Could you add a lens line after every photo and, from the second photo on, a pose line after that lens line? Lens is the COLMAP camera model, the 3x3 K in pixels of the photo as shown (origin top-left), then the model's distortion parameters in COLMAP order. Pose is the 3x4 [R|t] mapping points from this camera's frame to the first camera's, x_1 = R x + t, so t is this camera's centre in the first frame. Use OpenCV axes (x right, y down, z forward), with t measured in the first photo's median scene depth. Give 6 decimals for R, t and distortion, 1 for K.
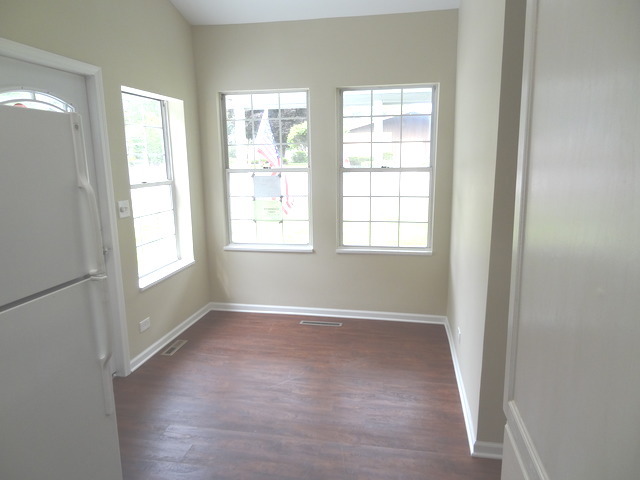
lens RADIAL K [[450.2, 0, 319.6], [0, 450.2, 239.6], [0, 0, 1]] dist [0.005421, 0.009923]
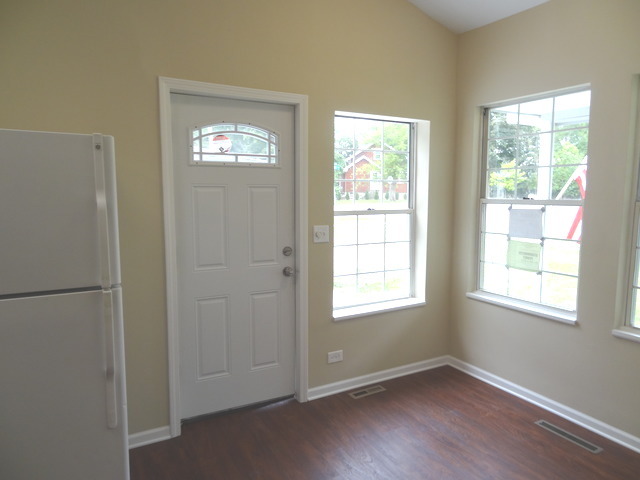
lens RADIAL K [[450.2, 0, 320.4], [0, 450.2, 242.3], [0, 0, 1]] dist [0.005421, 0.009923]
pose [[0.651893, 0.099535, -0.751750, 0.246355], [-0.147615, 0.989041, 0.002946, -0.042572], [0.743804, 0.109049, 0.659442, 0.281254]]
